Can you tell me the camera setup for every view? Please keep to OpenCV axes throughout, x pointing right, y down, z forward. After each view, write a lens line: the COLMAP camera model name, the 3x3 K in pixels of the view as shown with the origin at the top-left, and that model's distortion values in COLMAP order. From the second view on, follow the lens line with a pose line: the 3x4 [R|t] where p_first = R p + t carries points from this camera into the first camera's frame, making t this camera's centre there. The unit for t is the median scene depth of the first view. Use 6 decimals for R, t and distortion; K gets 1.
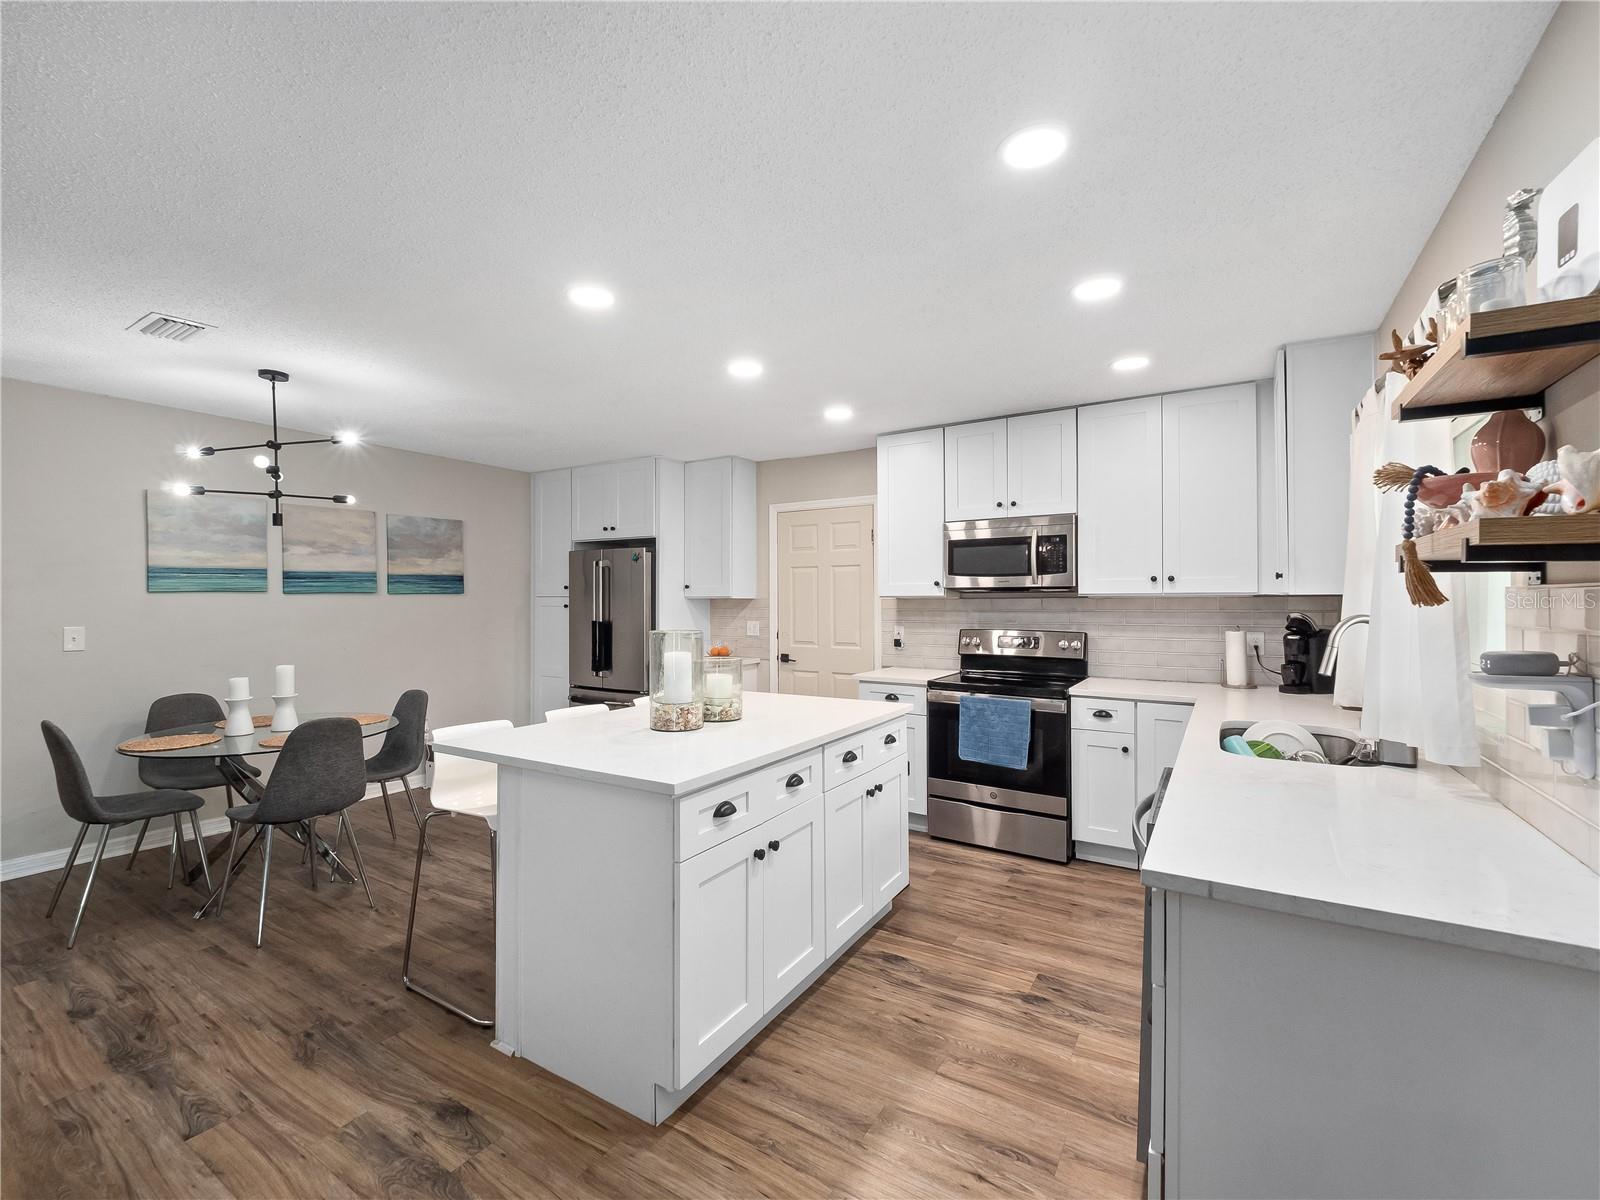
lens RADIAL K [[692.2, 0, 786.0], [0, 692.2, 598.1], [0, 0, 1]] dist [-0.001720, -0.003173]
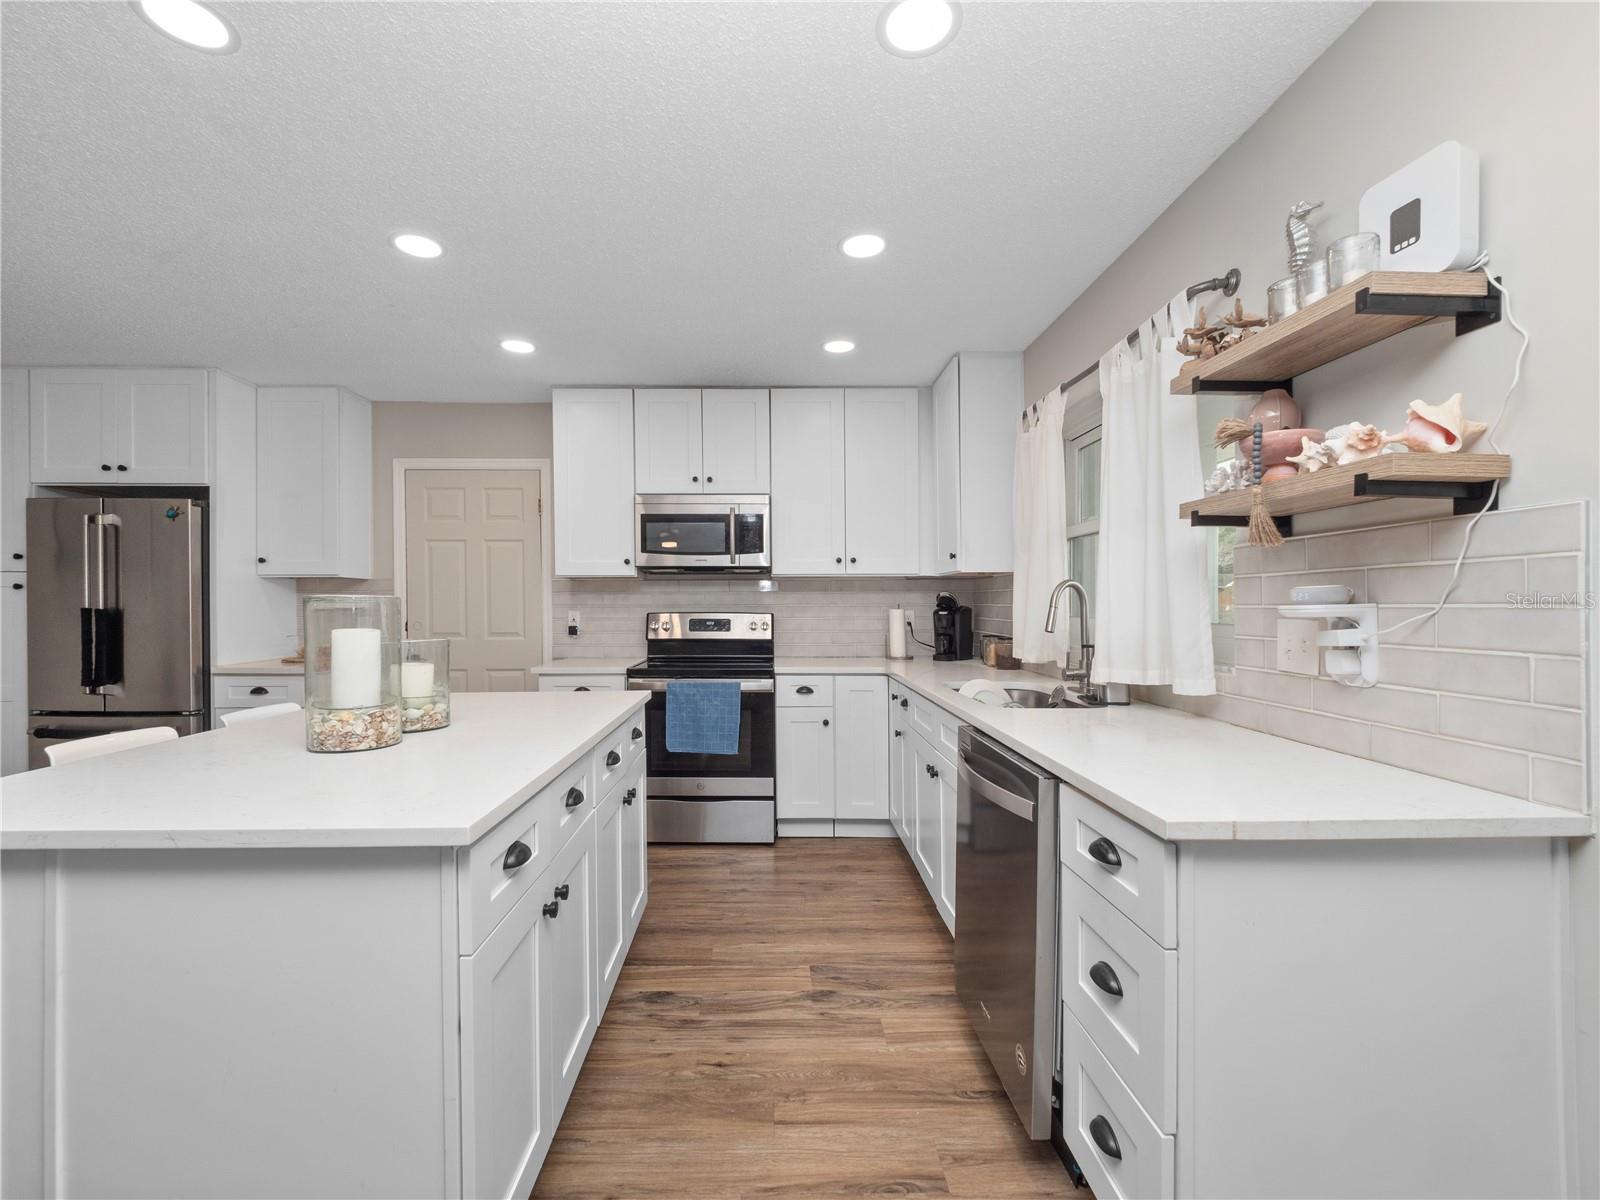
lens RADIAL K [[692.2, 0, 783.5], [0, 692.2, 606.4], [0, 0, 1]] dist [-0.001720, -0.003173]
pose [[0.841533, -0.003091, 0.540197, -0.104311], [-0.003186, 0.999938, 0.010685, 0.030188], [-0.540197, -0.010713, 0.841471, 0.148426]]
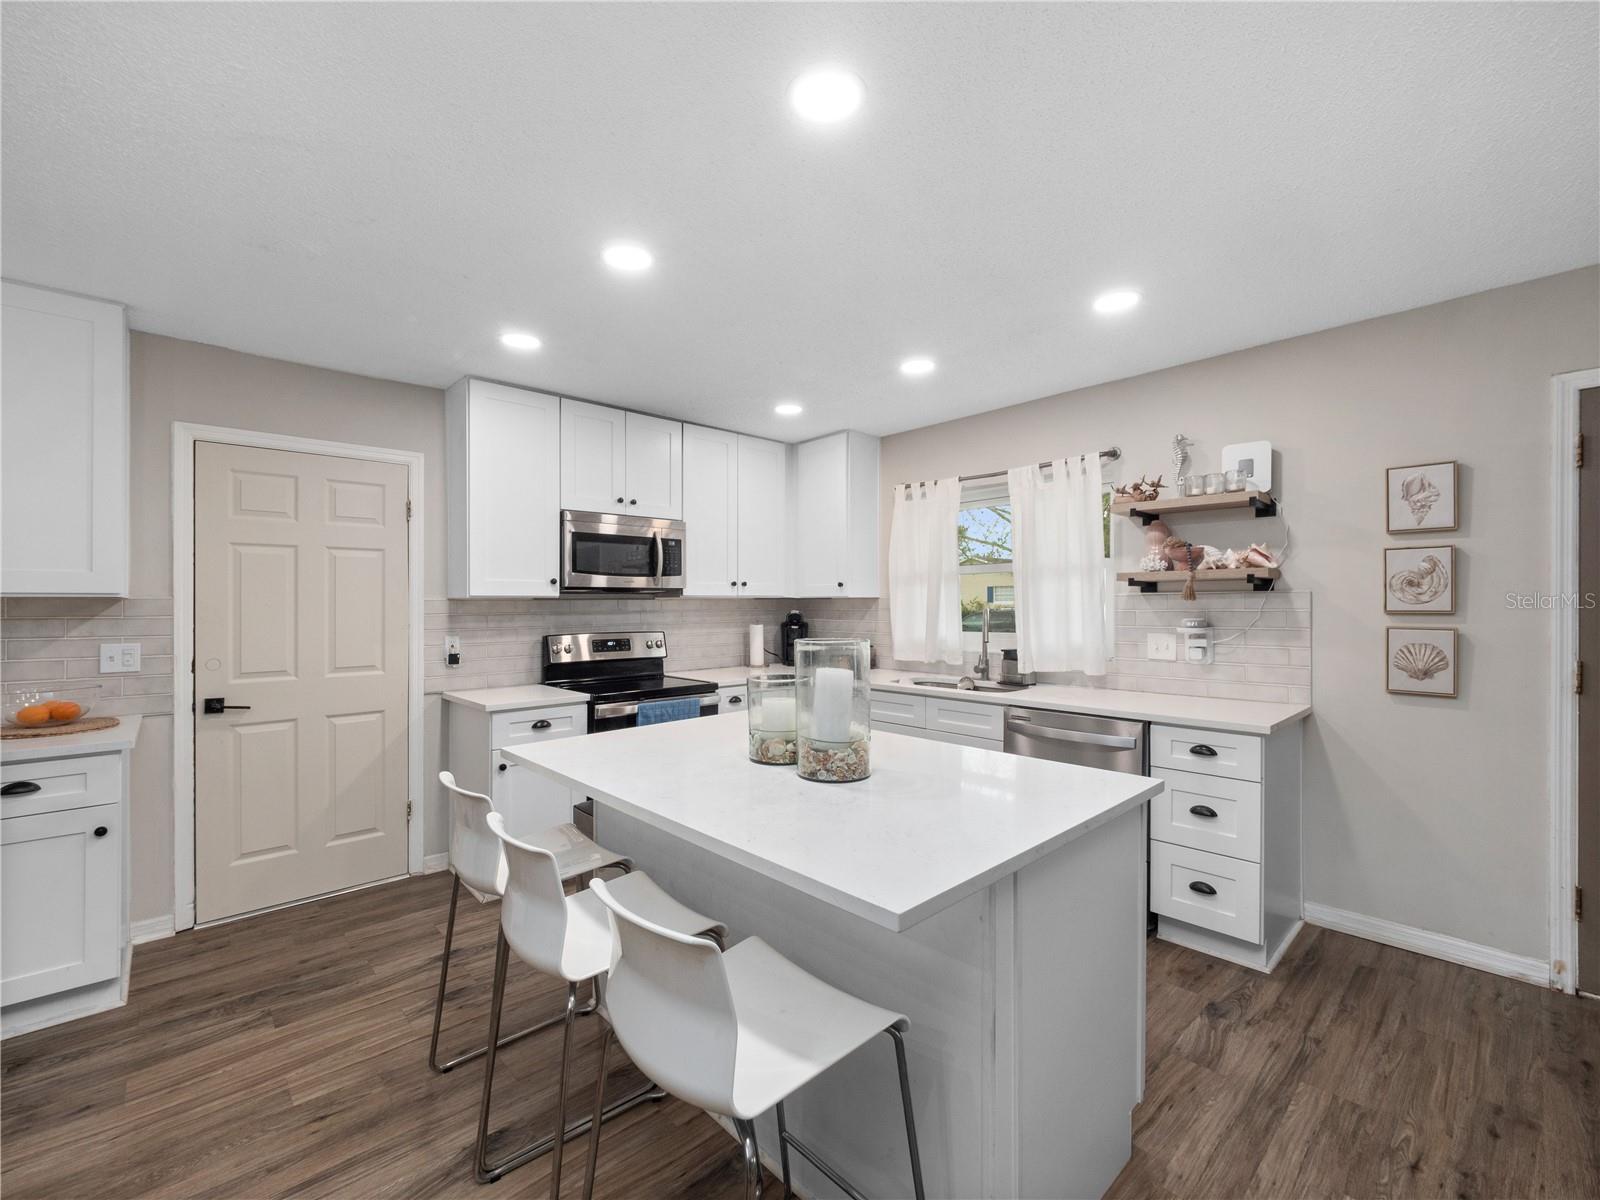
lens RADIAL K [[692.2, 0, 791.6], [0, 692.2, 603.7], [0, 0, 1]] dist [-0.001720, -0.003173]
pose [[0.268792, -0.002282, 0.963196, -0.565012], [-0.003098, 0.999990, 0.003234, 0.002617], [-0.963193, -0.003853, 0.268782, 0.552368]]
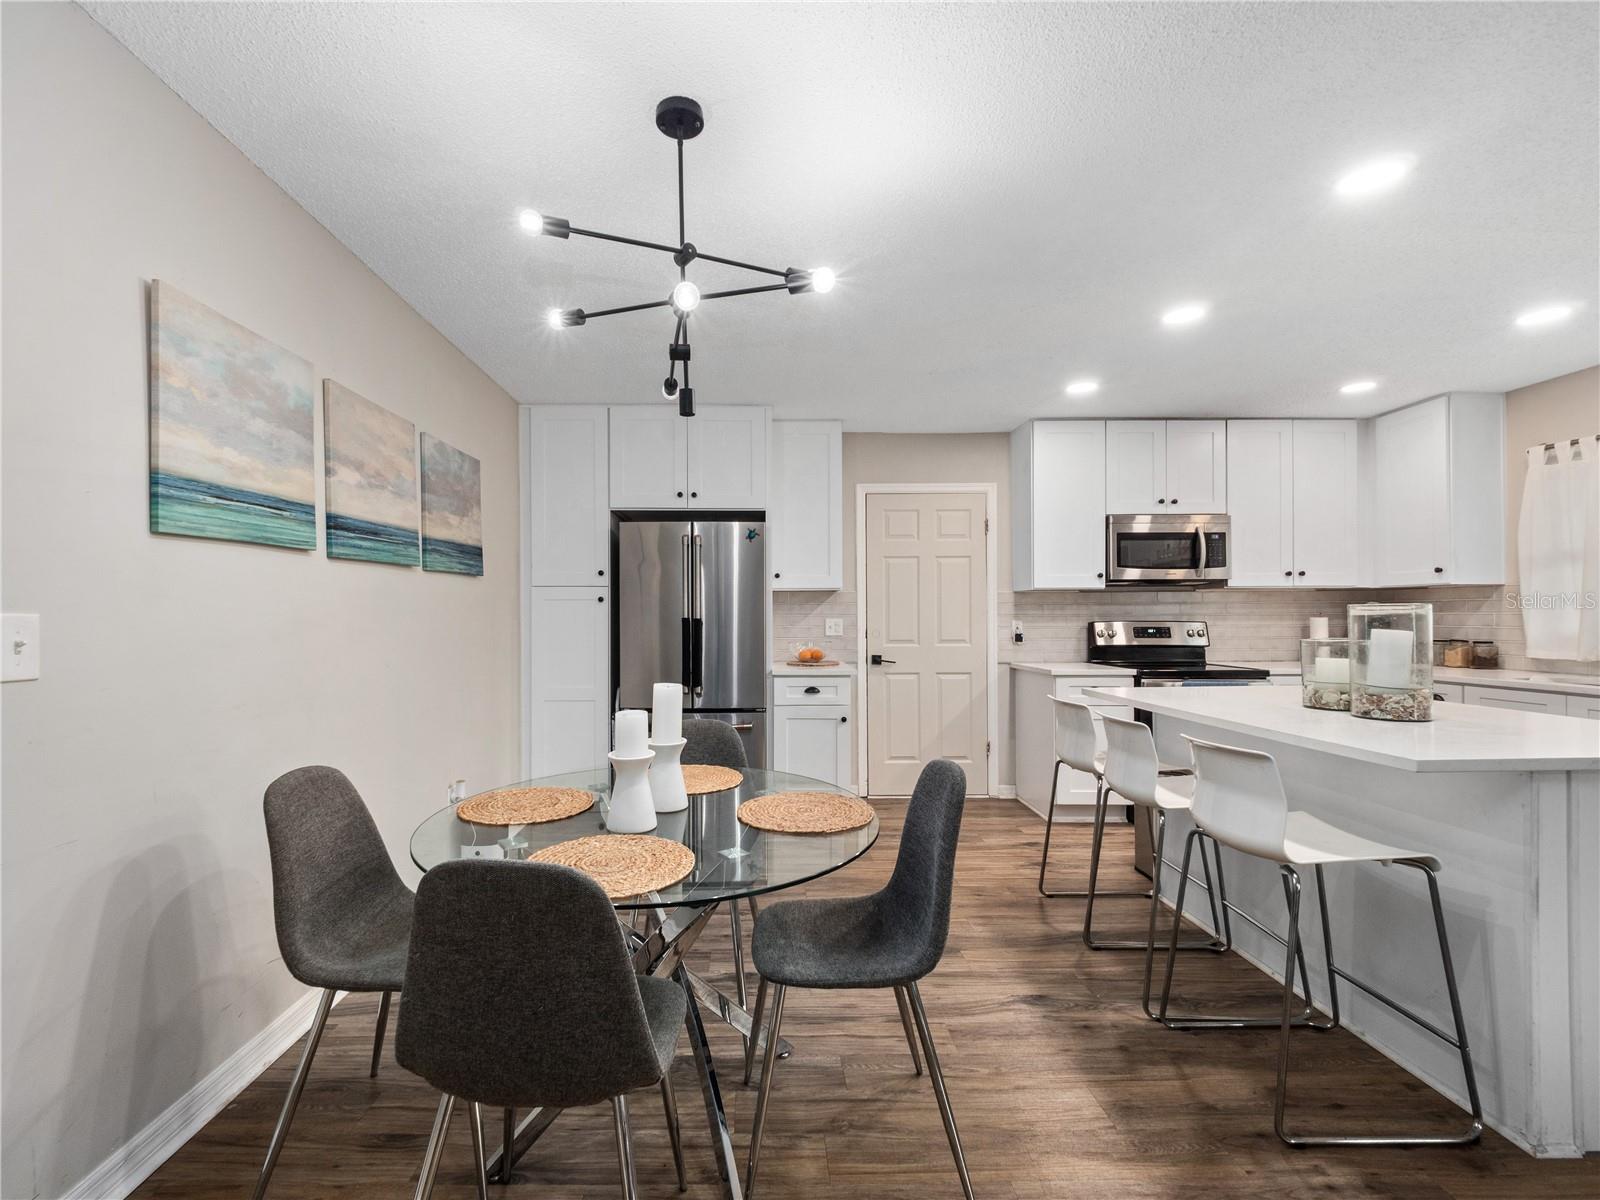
lens RADIAL K [[692.2, 0, 763.7], [0, 692.2, 614.3], [0, 0, 1]] dist [-0.001720, -0.003173]
pose [[0.848042, -0.001284, 0.529928, -0.806768], [-0.000407, 0.999995, 0.003073, 0.036198], [-0.529929, -0.002822, 0.848037, 0.451729]]
